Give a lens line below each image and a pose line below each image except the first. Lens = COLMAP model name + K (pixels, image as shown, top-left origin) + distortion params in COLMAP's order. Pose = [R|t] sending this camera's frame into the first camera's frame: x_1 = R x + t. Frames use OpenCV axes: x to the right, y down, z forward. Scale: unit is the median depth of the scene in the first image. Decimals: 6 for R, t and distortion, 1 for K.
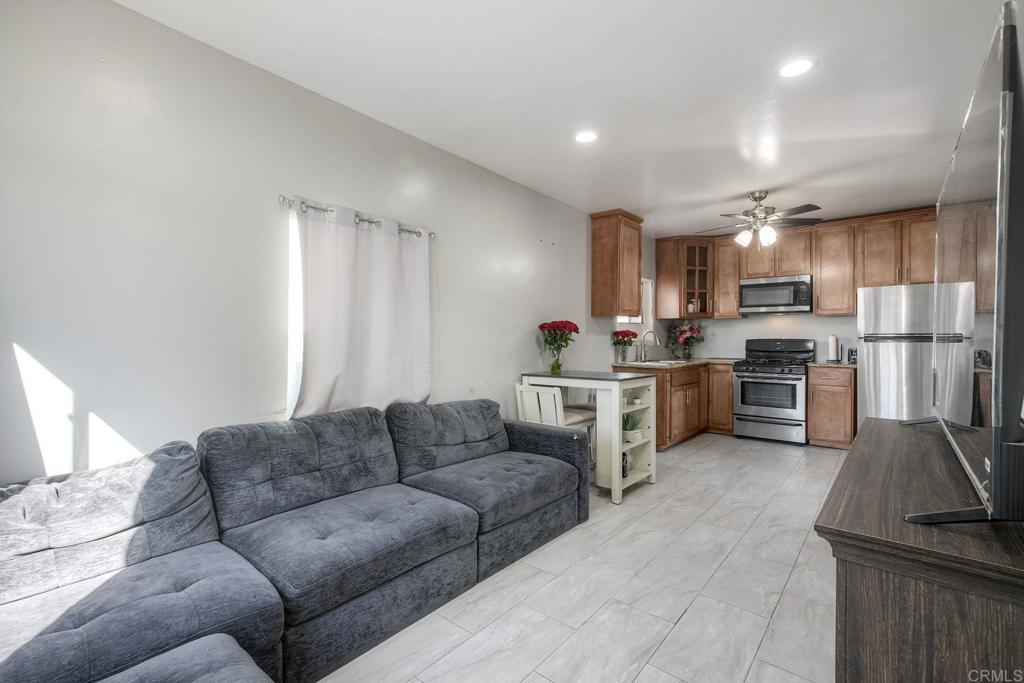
lens RADIAL K [[456.4, 0, 513.0], [0, 456.4, 340.8], [0, 0, 1]] dist [0.002450, -0.000215]
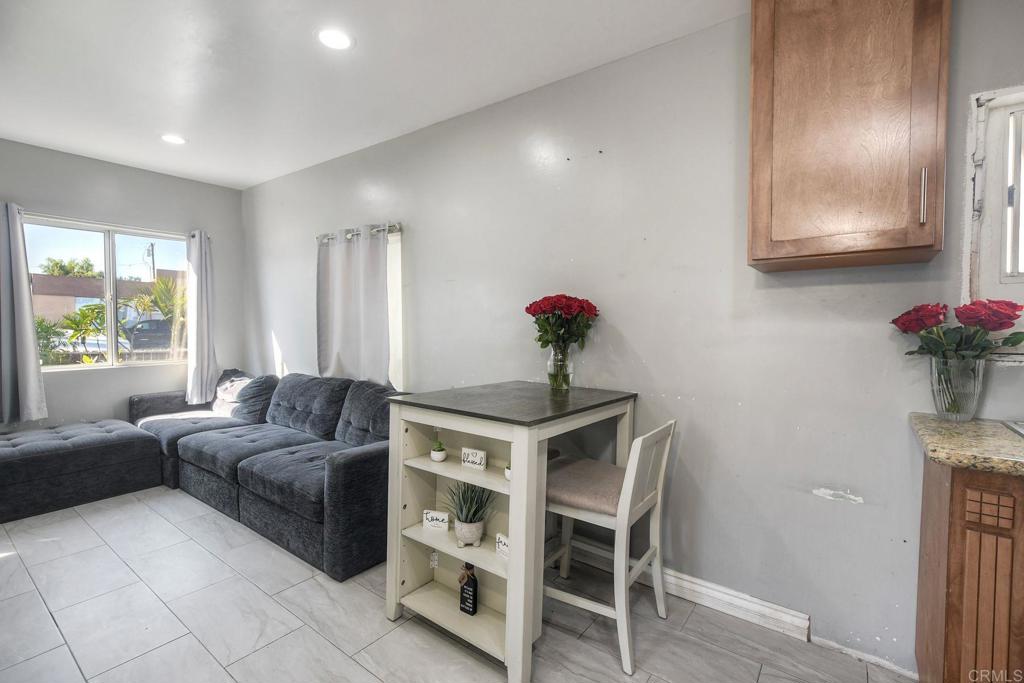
lens RADIAL K [[456.4, 0, 513.7], [0, 456.4, 341.1], [0, 0, 1]] dist [0.002450, -0.000215]
pose [[0.053602, 0.025449, -0.998238, 0.478103], [-0.019272, 0.999515, 0.024447, -0.000790], [0.998376, 0.017928, 0.054066, 0.672020]]
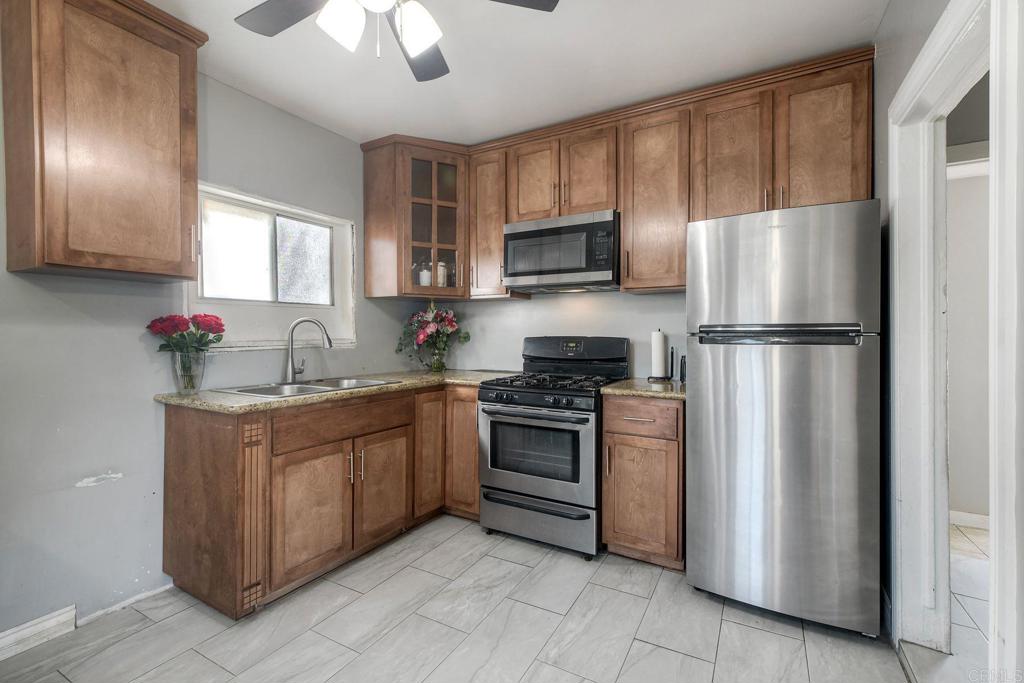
lens RADIAL K [[456.4, 0, 513.5], [0, 456.4, 340.6], [0, 0, 1]] dist [0.002450, -0.000215]
pose [[0.982015, 0.001073, 0.188799, 0.428295], [-0.001945, 0.999988, 0.004430, -0.001643], [-0.188792, -0.004717, 0.982006, 0.504701]]
